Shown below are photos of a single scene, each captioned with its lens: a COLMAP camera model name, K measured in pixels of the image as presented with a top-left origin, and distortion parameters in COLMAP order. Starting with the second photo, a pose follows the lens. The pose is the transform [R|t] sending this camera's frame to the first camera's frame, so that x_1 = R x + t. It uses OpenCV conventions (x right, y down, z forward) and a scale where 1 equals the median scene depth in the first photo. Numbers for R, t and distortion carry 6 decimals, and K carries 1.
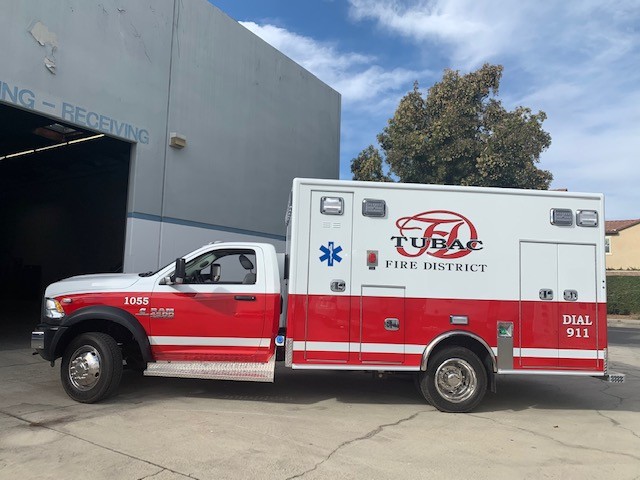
lens RADIAL K [[487.4, 0, 318.1], [0, 487.4, 231.7], [0, 0, 1]] dist [0.039243, -0.022173]
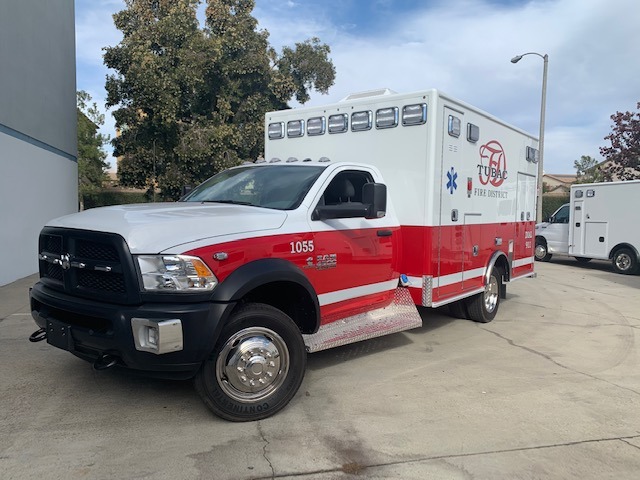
lens RADIAL K [[487.4, 0, 318.1], [0, 487.4, 231.7], [0, 0, 1]] dist [0.039243, -0.022173]
pose [[0.677011, -0.054474, 0.733955, -0.805906], [-0.069789, 0.988012, 0.137704, 0.031578], [-0.732657, -0.144449, 0.665093, 0.551713]]
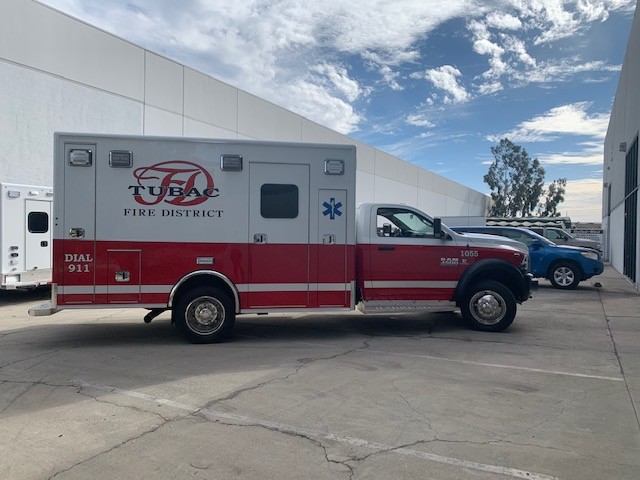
lens RADIAL K [[487.4, 0, 318.1], [0, 487.4, 231.7], [0, 0, 1]] dist [0.039243, -0.022173]
pose [[0.994925, -0.026107, 0.097170, 0.450749], [0.015290, 0.993765, 0.110443, -0.002394], [-0.099448, -0.108397, 0.989121, -0.102009]]
